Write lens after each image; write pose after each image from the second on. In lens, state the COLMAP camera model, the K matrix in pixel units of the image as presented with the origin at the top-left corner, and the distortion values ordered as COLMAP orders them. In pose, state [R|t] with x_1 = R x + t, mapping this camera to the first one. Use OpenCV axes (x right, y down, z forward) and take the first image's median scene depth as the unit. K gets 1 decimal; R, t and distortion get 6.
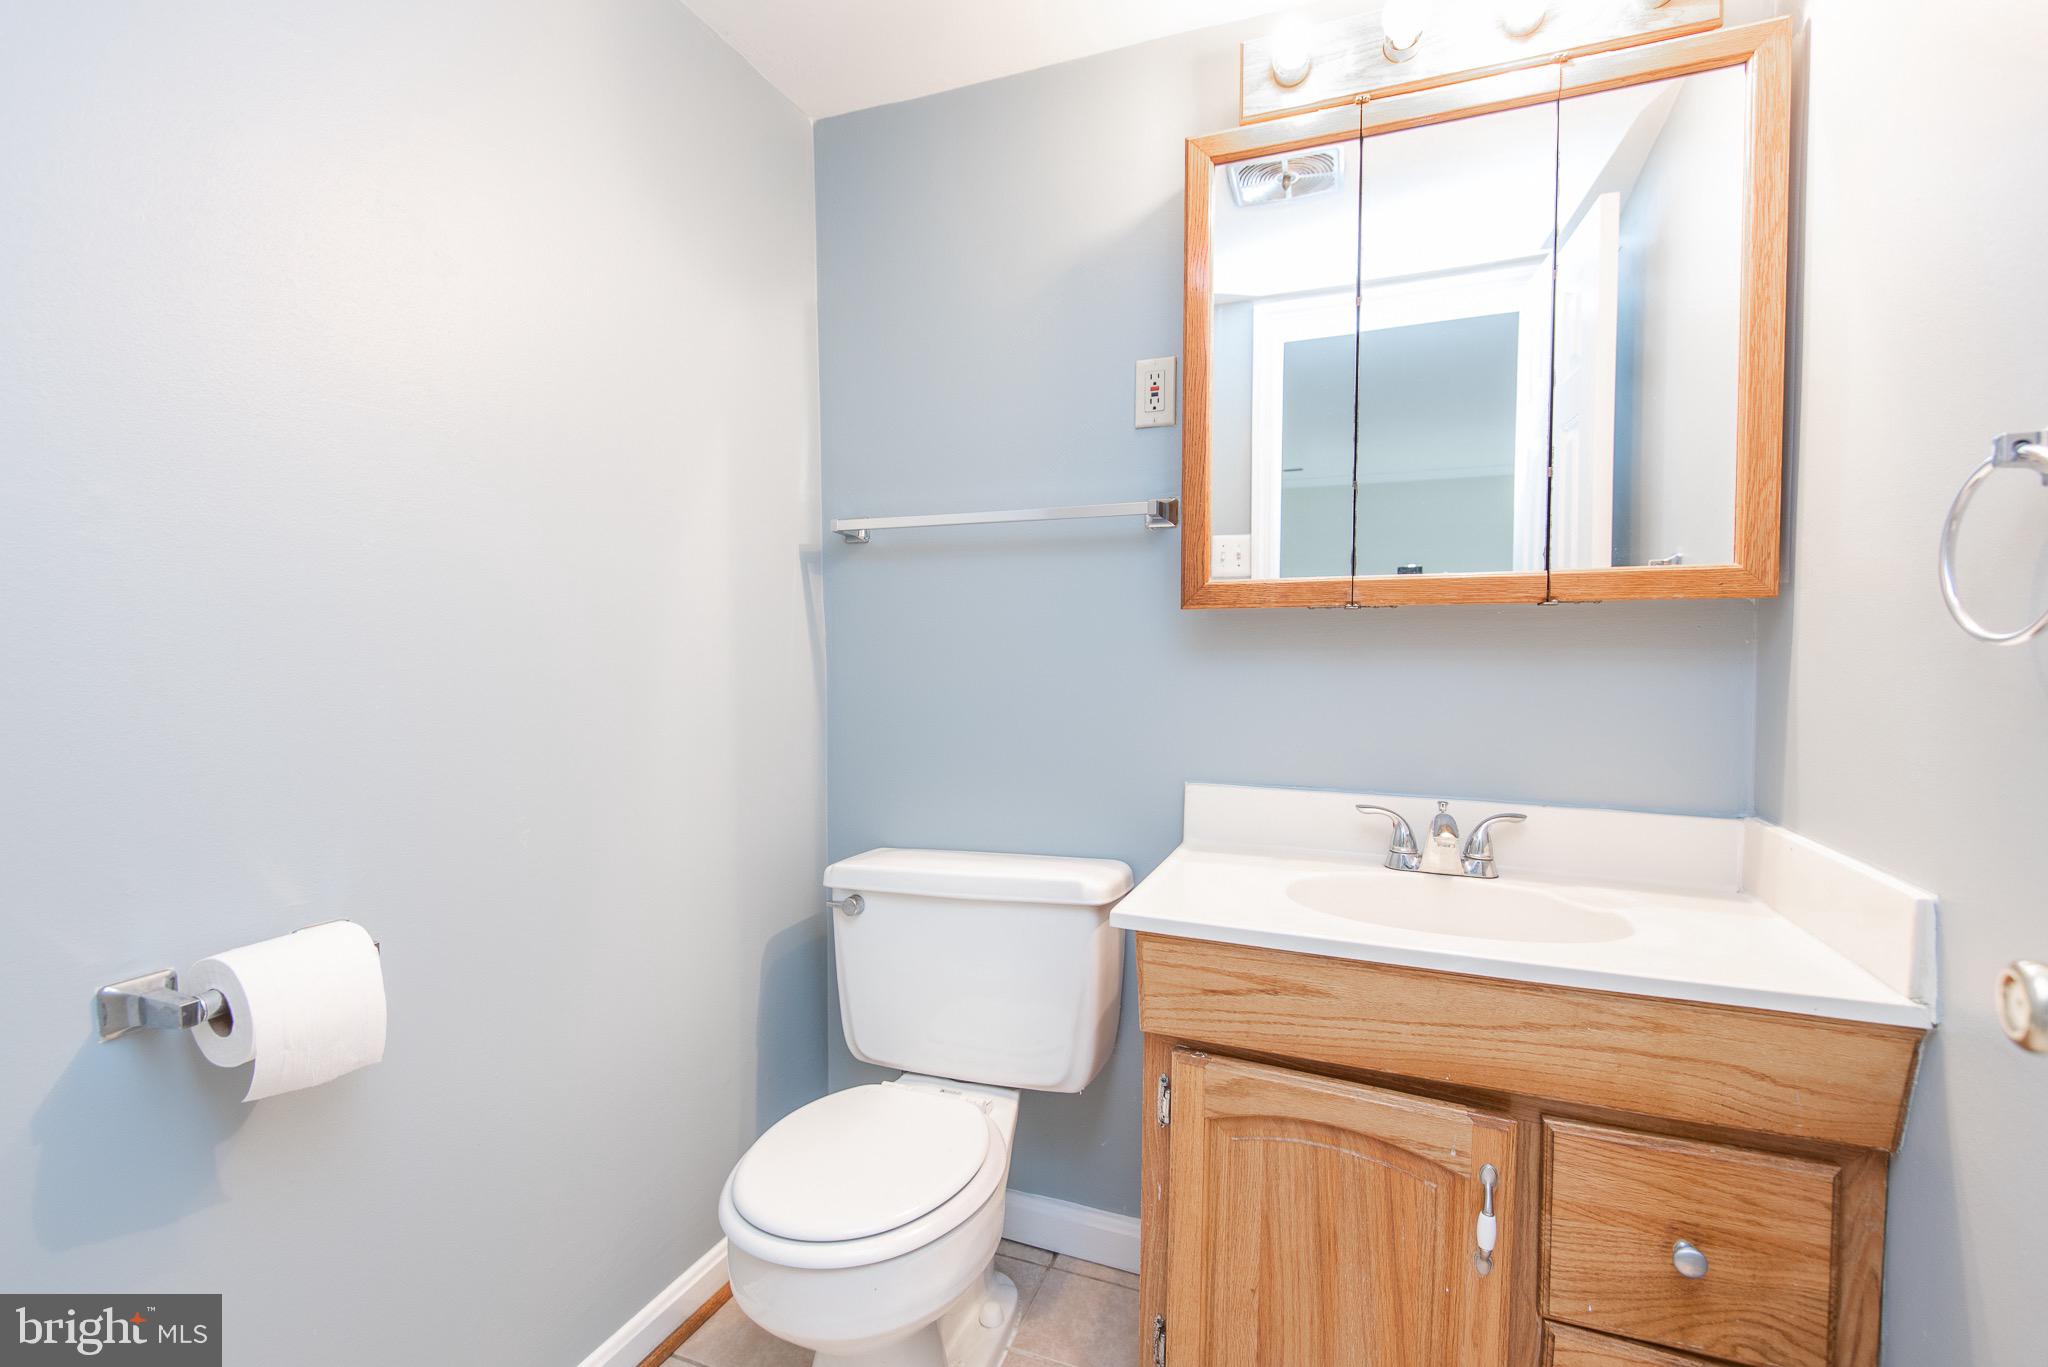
lens RADIAL K [[921.4, 0, 1024.0], [0, 921.4, 683.5], [0, 0, 1]] dist [0.034445, -0.022761]
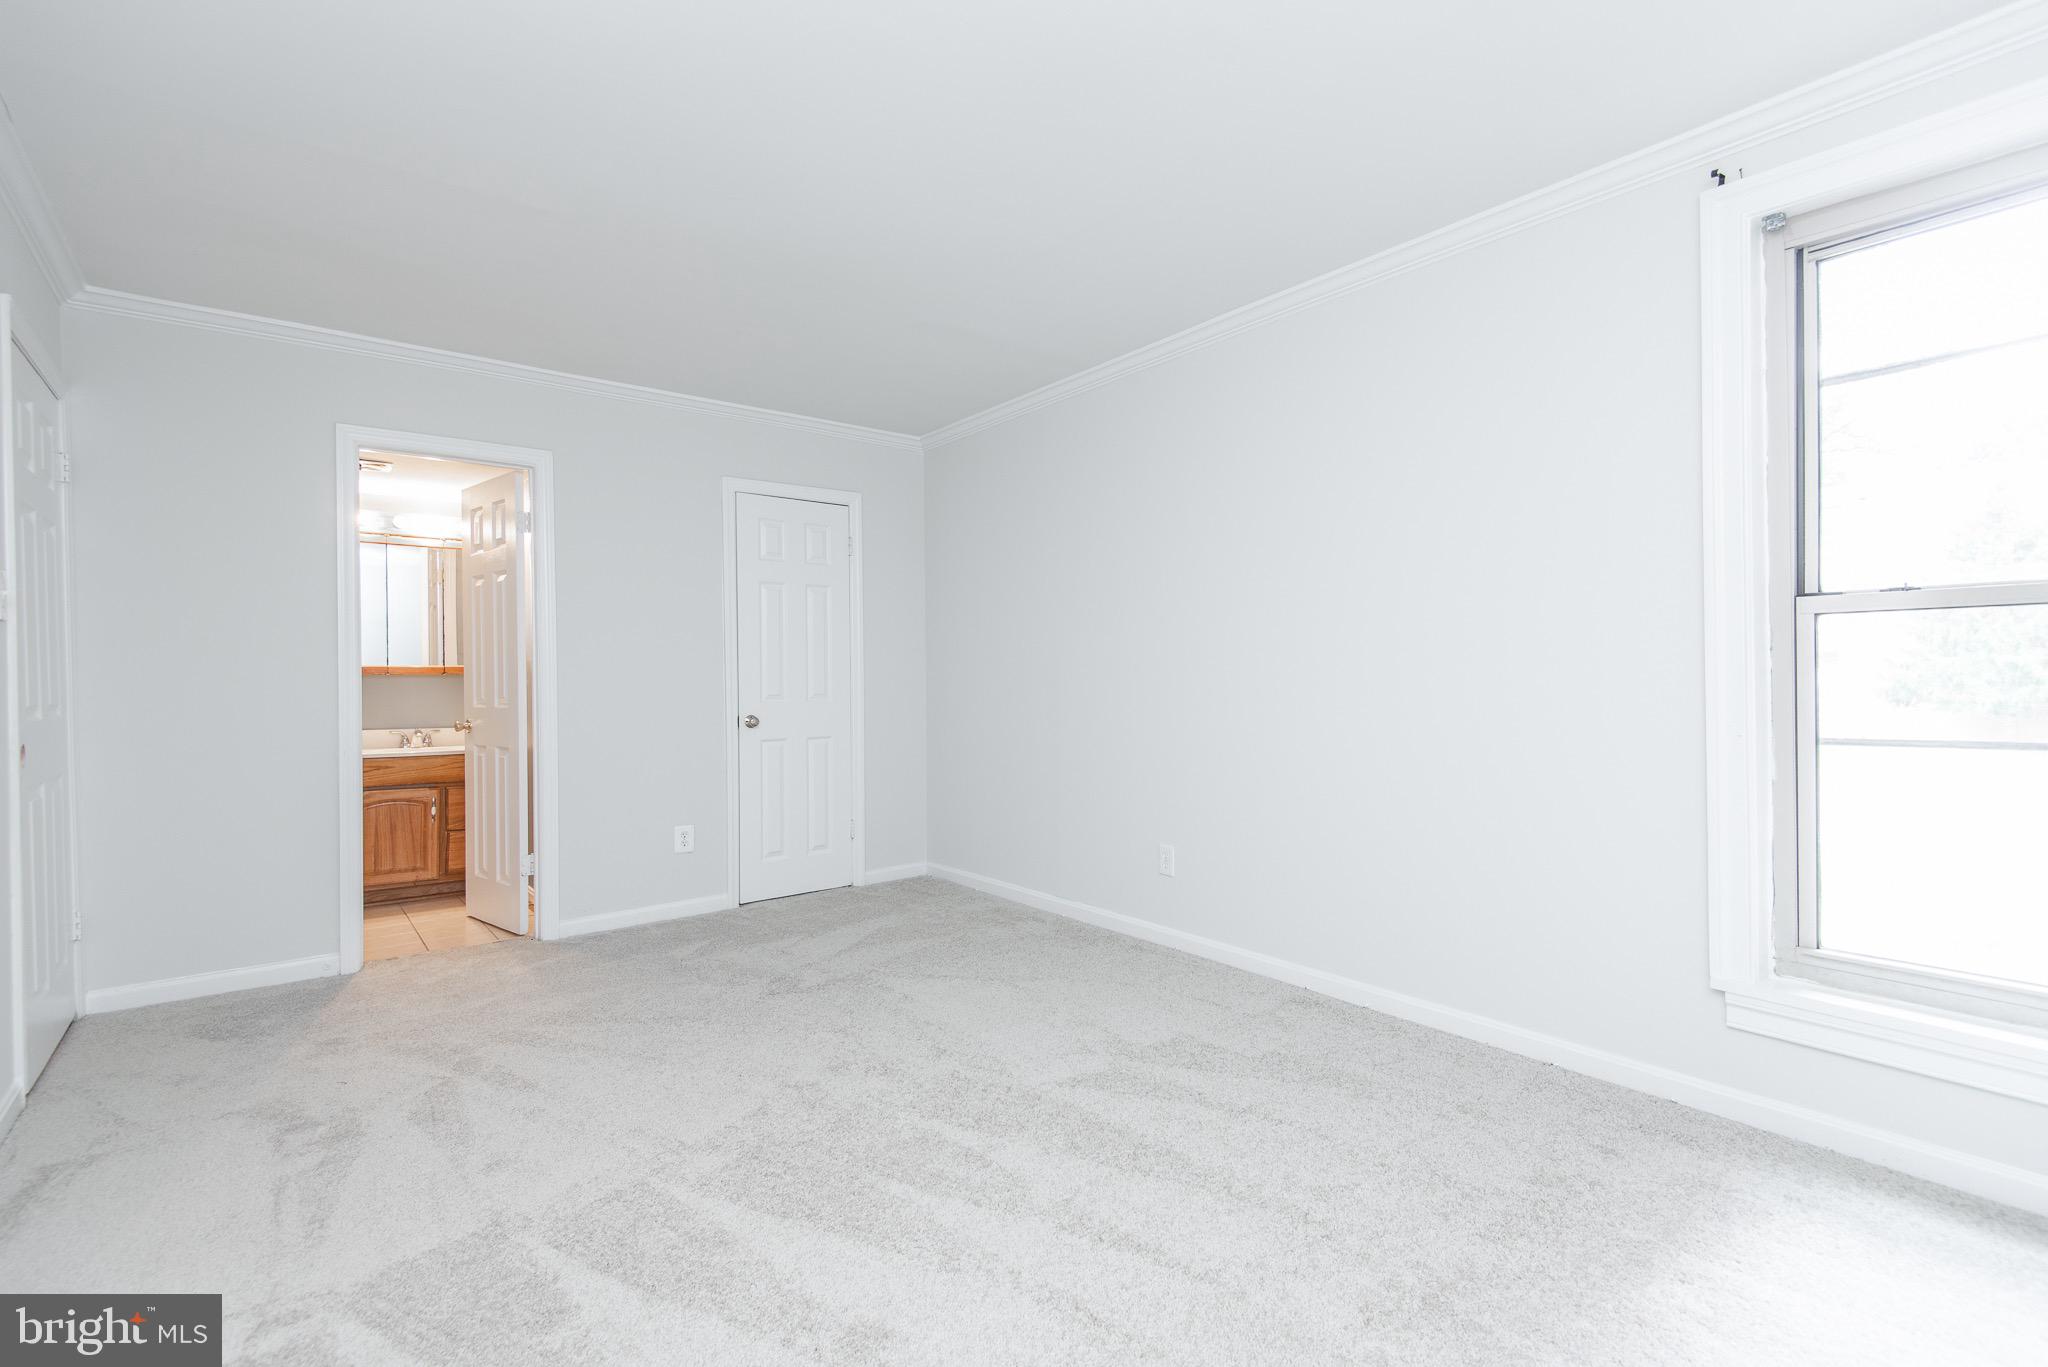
lens RADIAL K [[921.4, 0, 1024.0], [0, 921.4, 683.5], [0, 0, 1]] dist [0.034445, -0.022761]
pose [[0.488594, -0.010389, 0.872449, -1.988475], [0.039358, 0.999174, -0.010143, 0.107748], [-0.871623, 0.039294, 0.488600, -3.637310]]
